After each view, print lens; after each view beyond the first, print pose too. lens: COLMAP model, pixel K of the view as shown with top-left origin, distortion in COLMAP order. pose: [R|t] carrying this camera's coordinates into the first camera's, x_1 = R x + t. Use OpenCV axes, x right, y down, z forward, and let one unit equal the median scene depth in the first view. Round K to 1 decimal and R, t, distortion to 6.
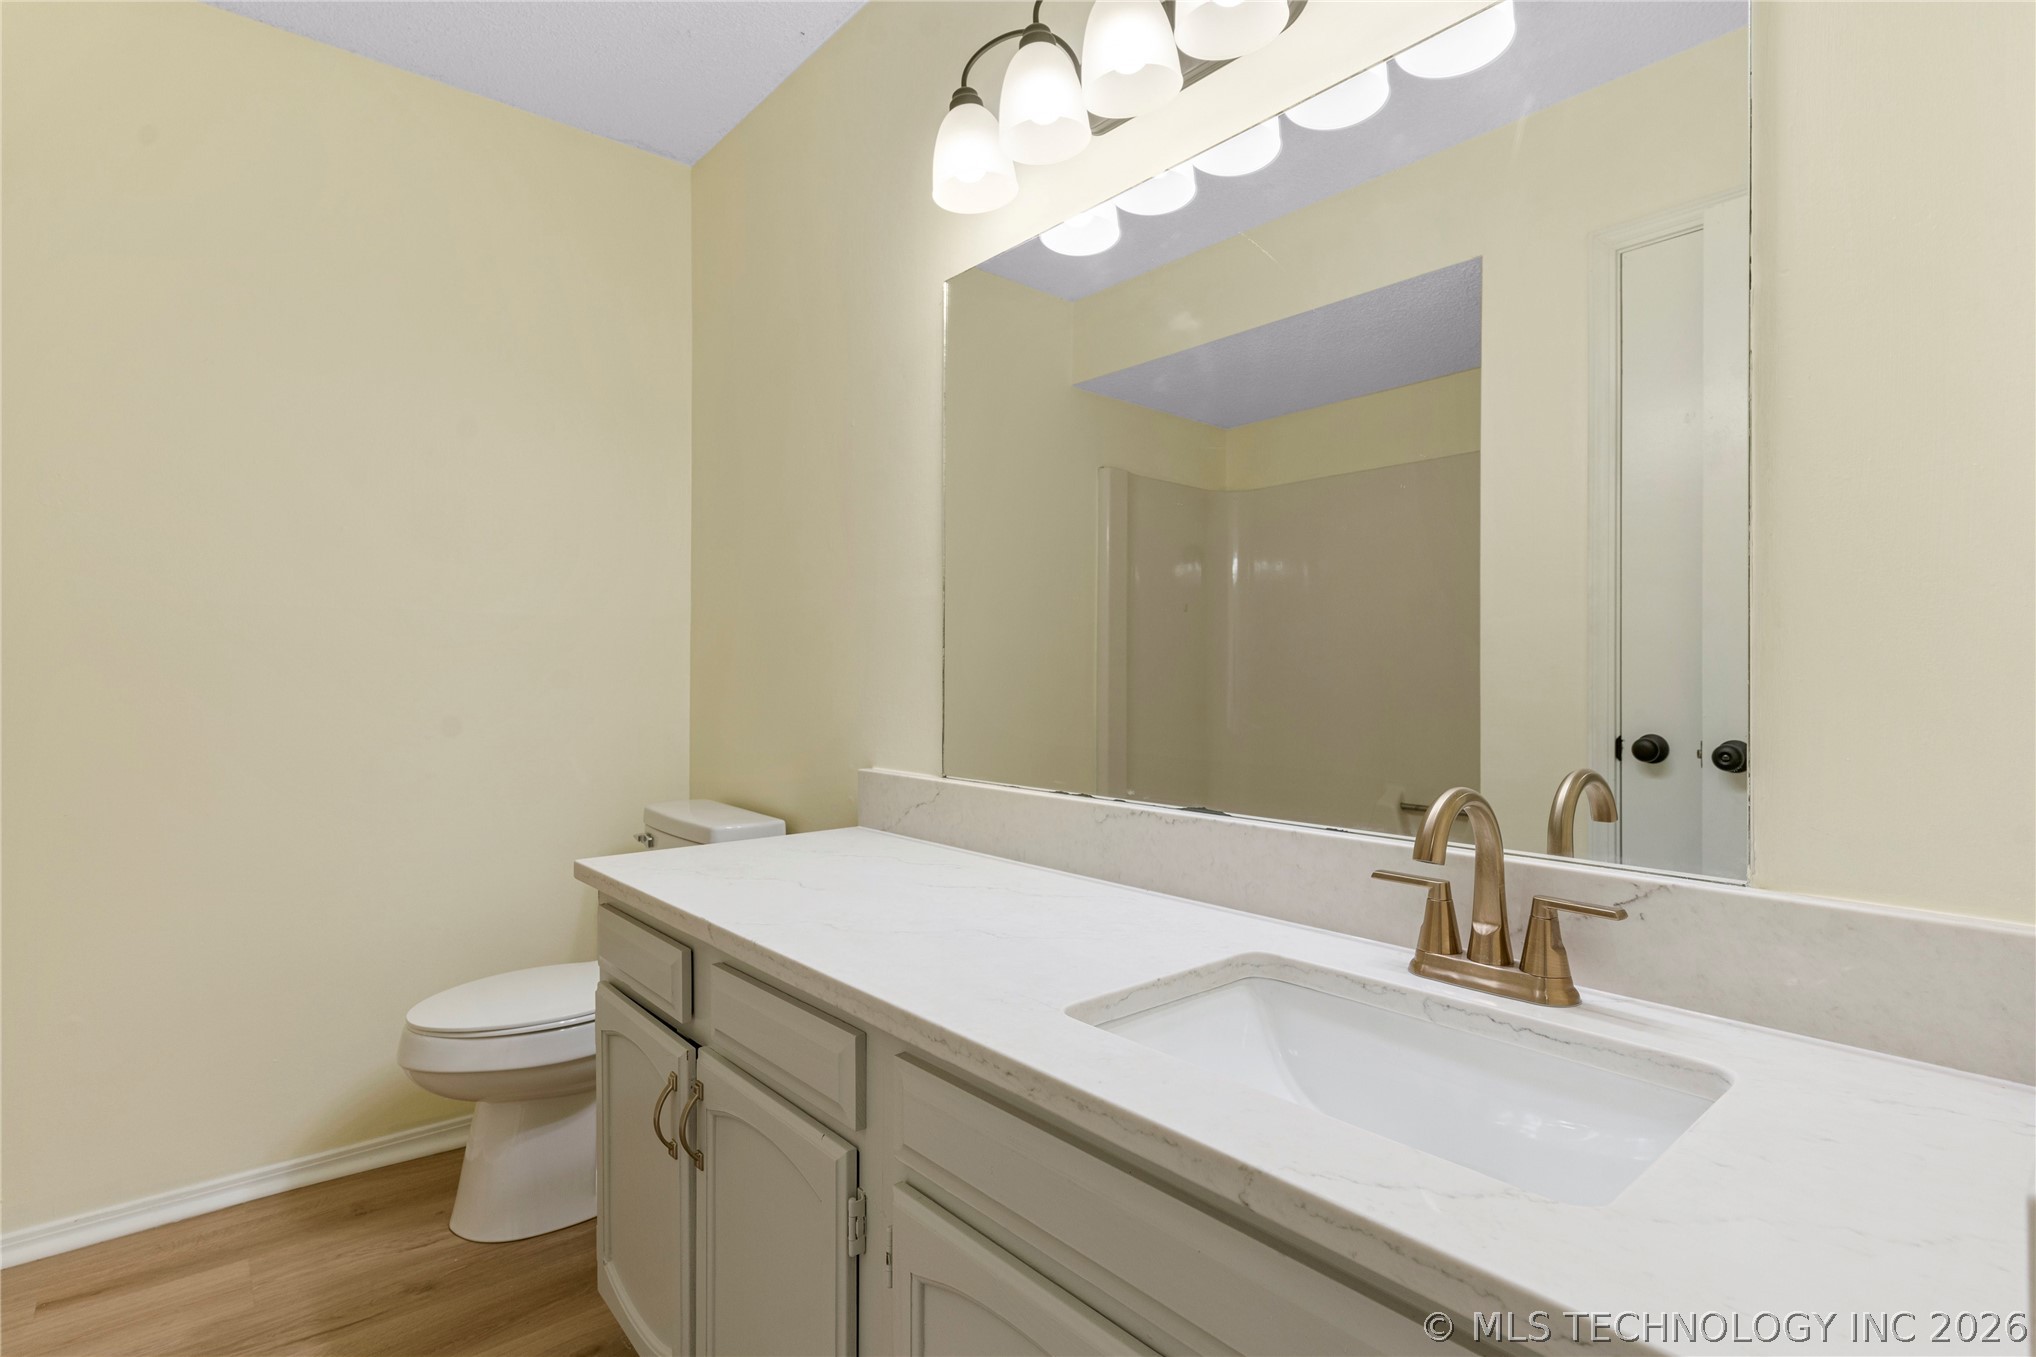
lens RADIAL K [[974.6, 0, 1024.8], [0, 974.6, 675.2], [0, 0, 1]] dist [0.001845, -0.000174]
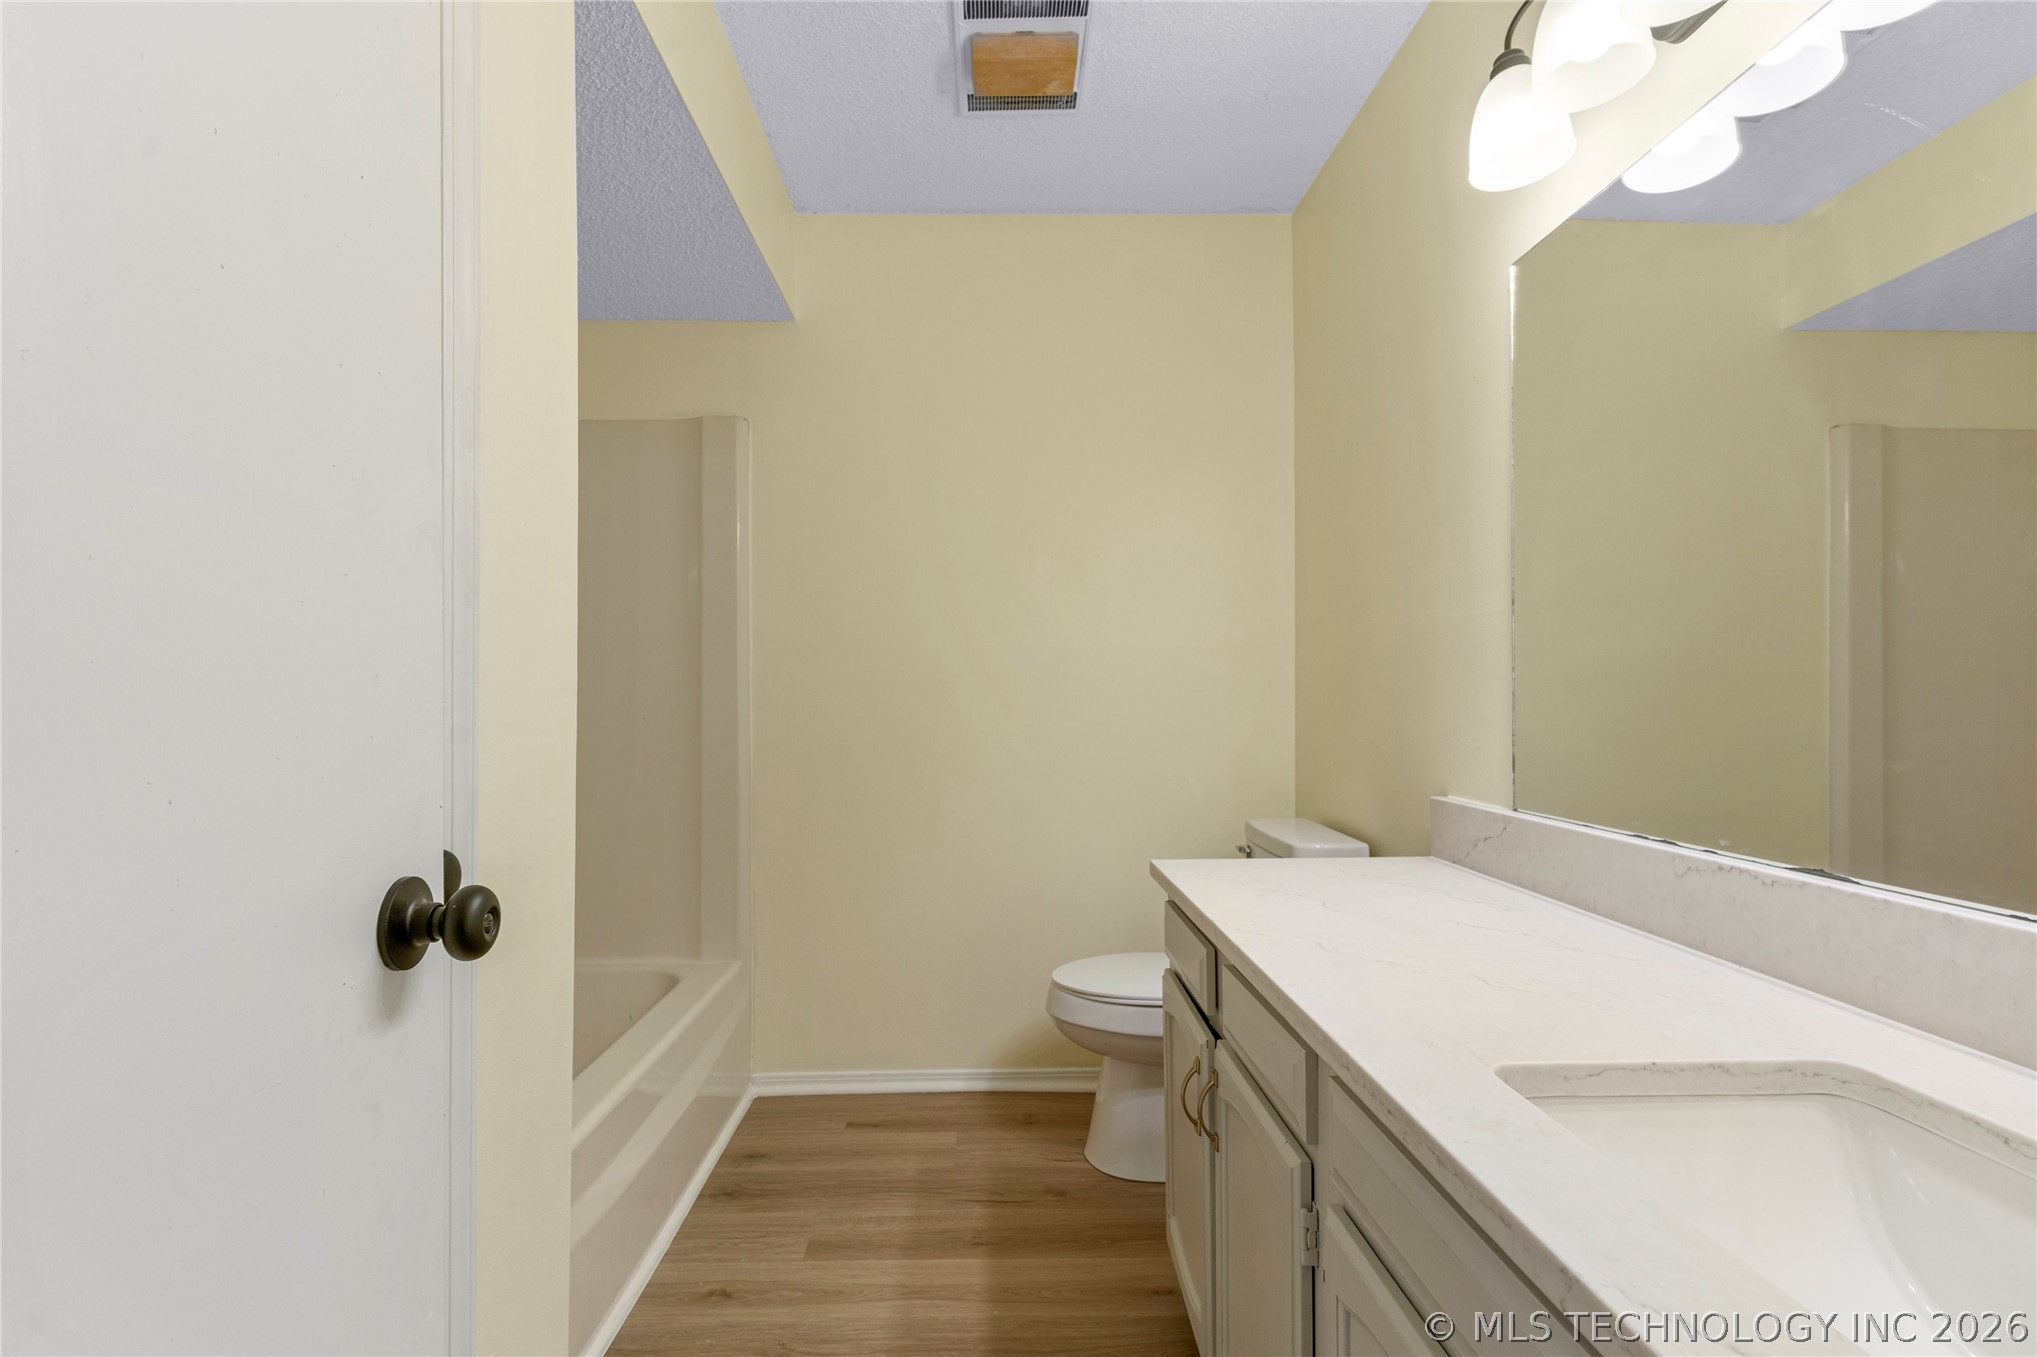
lens RADIAL K [[975.0, 0, 1038.1], [0, 975.0, 698.1], [0, 0, 1]] dist [0.001845, -0.000174]
pose [[0.784076, -0.004661, -0.620647, 0.141230], [0.004780, 0.999987, -0.001470, -0.000808], [0.620646, -0.001814, 0.784089, 0.012490]]
